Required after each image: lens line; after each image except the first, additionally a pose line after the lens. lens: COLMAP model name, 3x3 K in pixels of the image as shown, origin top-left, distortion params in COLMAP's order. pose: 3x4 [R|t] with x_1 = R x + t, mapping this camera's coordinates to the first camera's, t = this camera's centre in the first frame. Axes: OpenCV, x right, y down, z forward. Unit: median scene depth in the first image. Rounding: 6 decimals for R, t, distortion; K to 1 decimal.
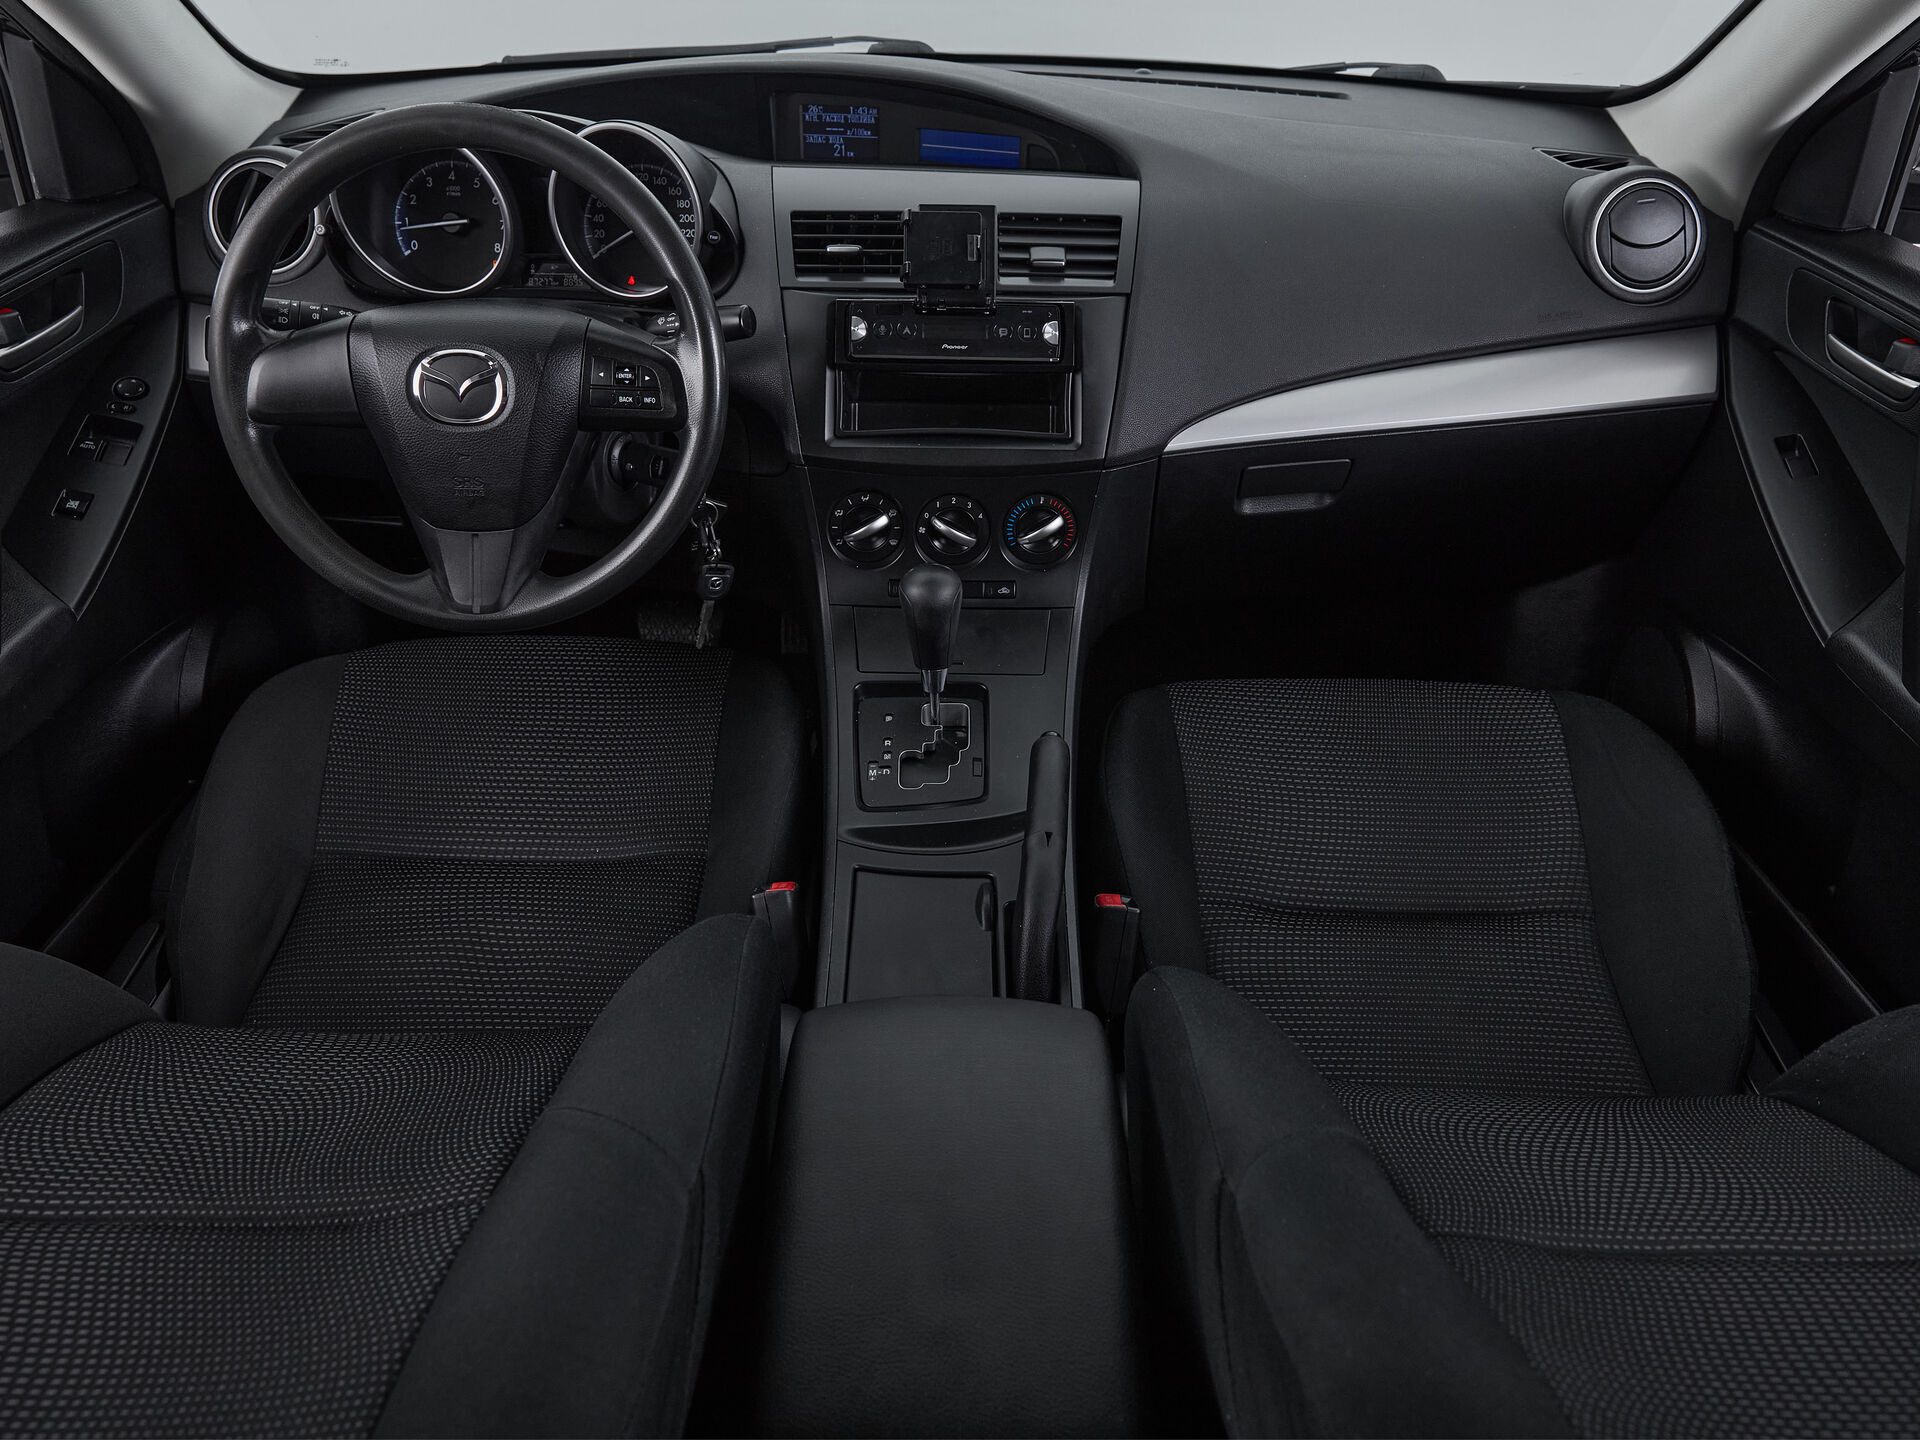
lens RADIAL K [[1353.8, 0, 970.8], [0, 1353.8, 720.3], [0, 0, 1]] dist [-0.000977, 0.000308]
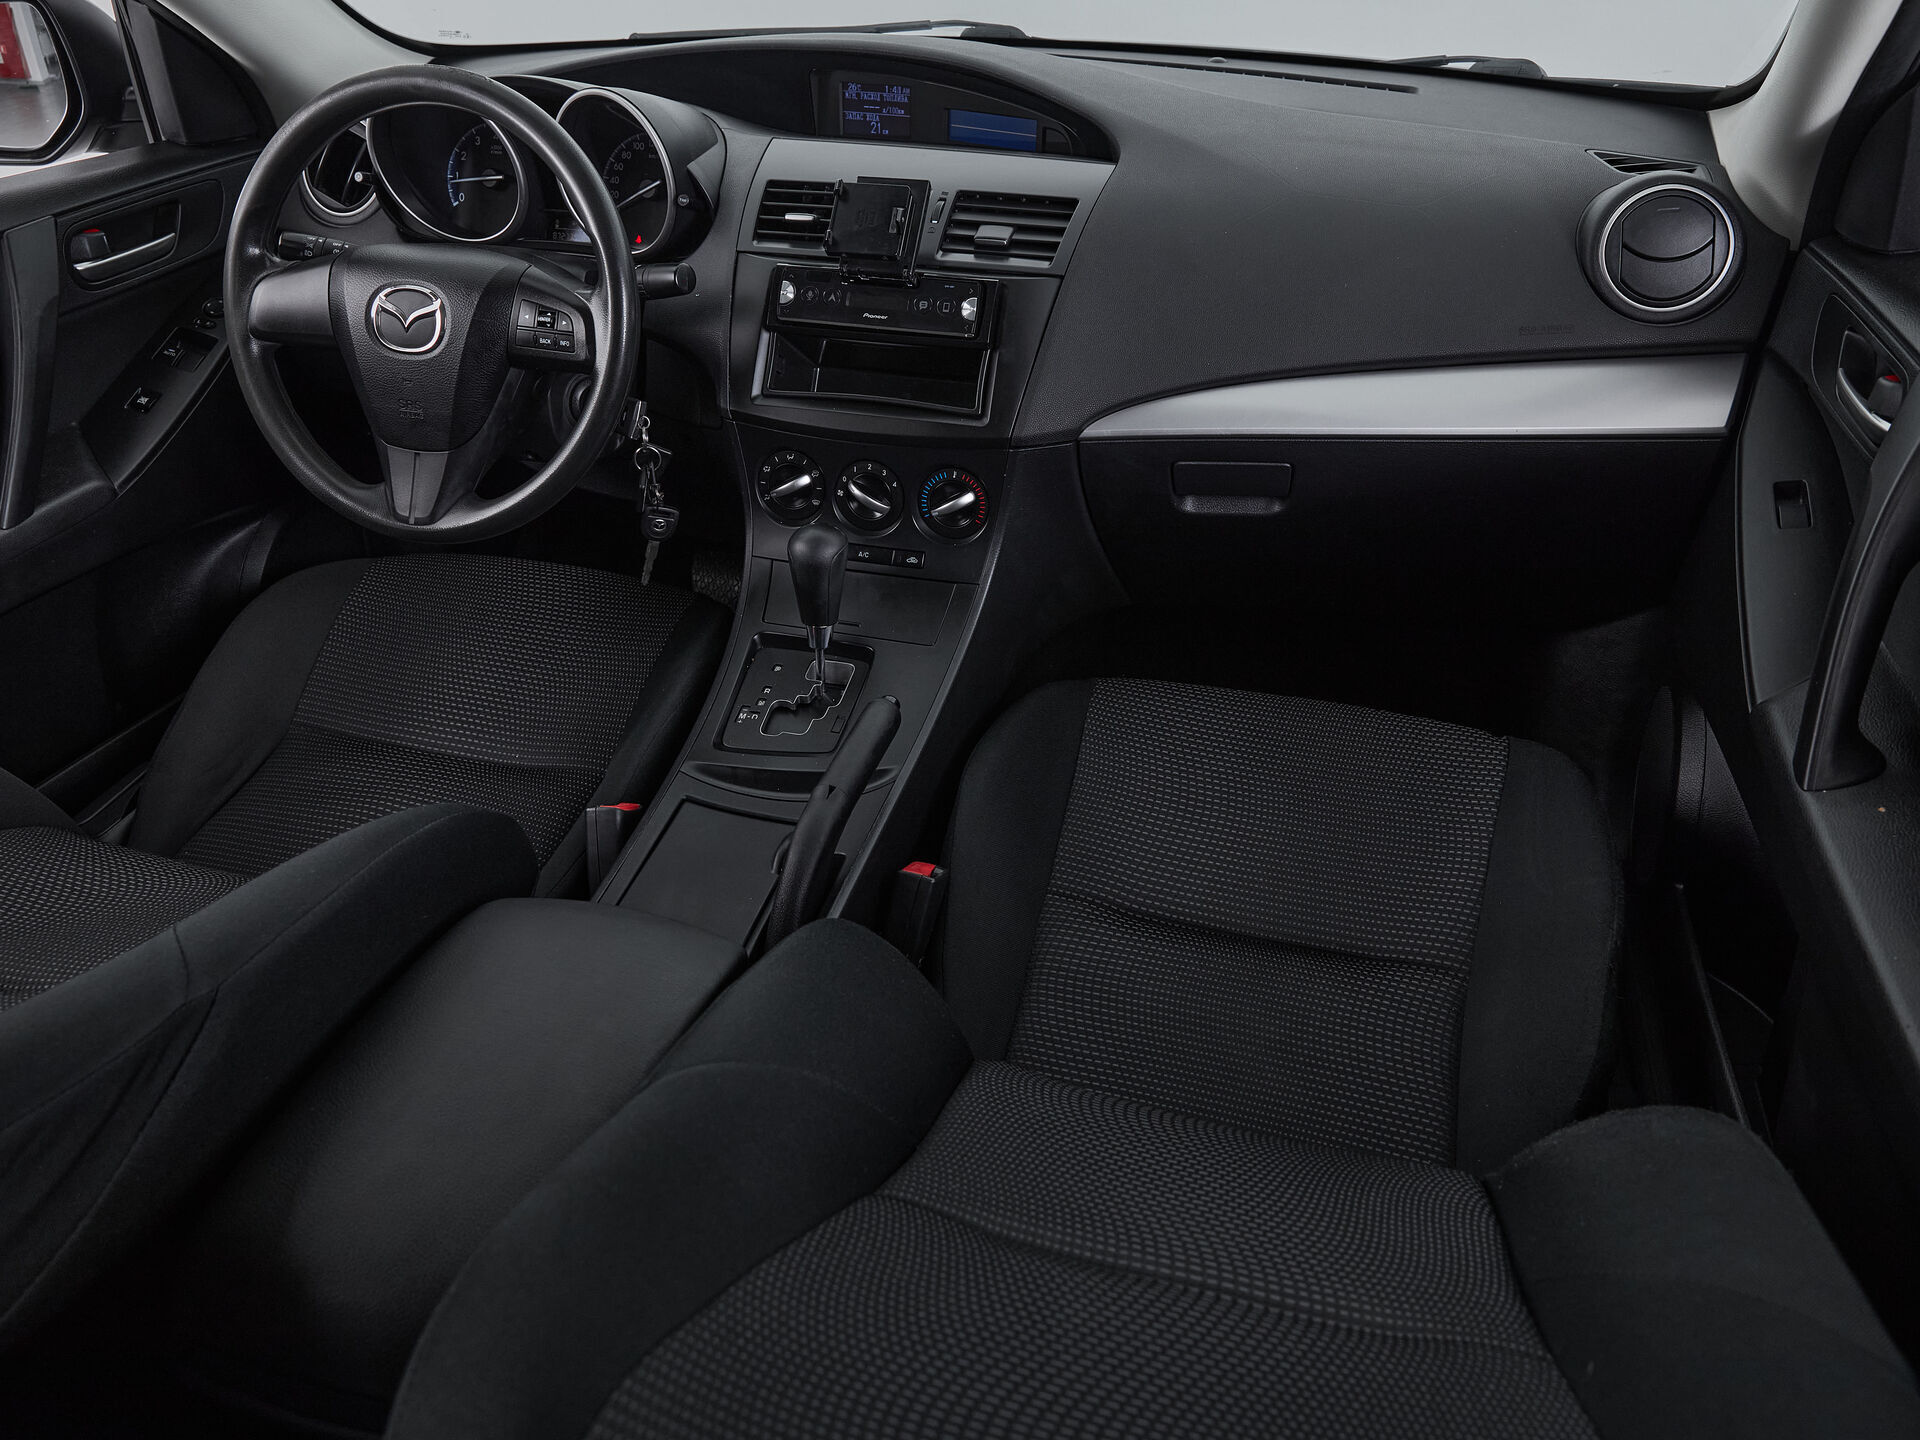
lens RADIAL K [[1360.3, 0, 960.0], [0, 1360.3, 720.0], [0, 0, 1]] dist [-0.000069, -0.000920]
pose [[0.964387, 0.133043, -0.228600, 0.314374], [-0.133635, 0.990946, 0.012961, 0.005389], [0.228254, 0.018049, 0.973434, 0.015272]]
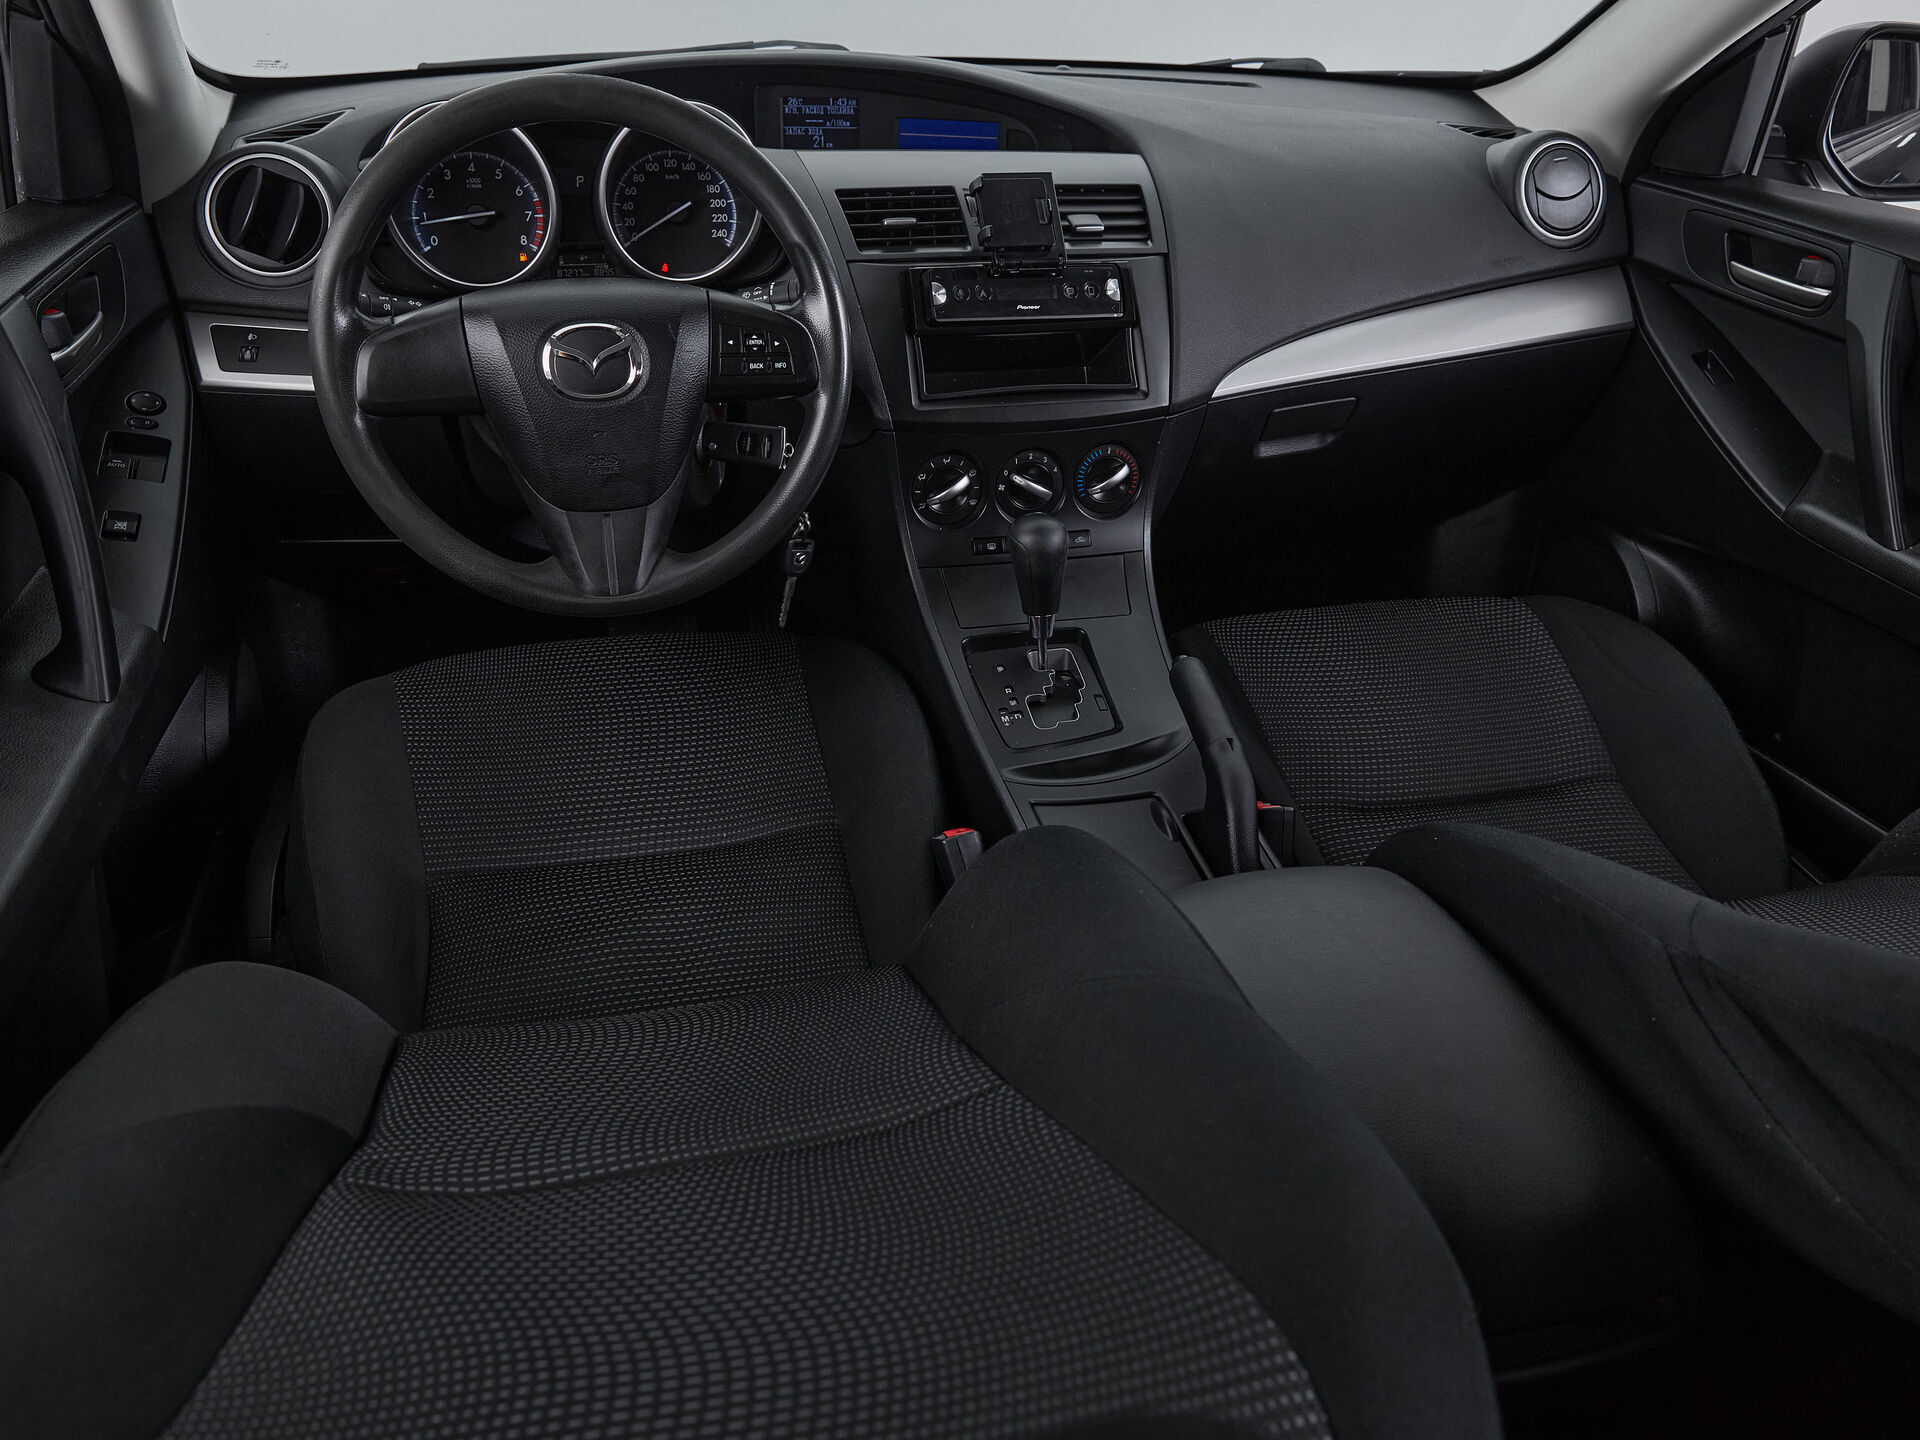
lens RADIAL K [[1360.3, 0, 960.0], [0, 1360.3, 720.0], [0, 0, 1]] dist [-0.000069, -0.000920]
pose [[0.972264, -0.112553, 0.205022, -0.302663], [0.119707, 0.992548, -0.022793, 0.056264], [-0.200929, 0.046703, 0.978492, -0.003220]]
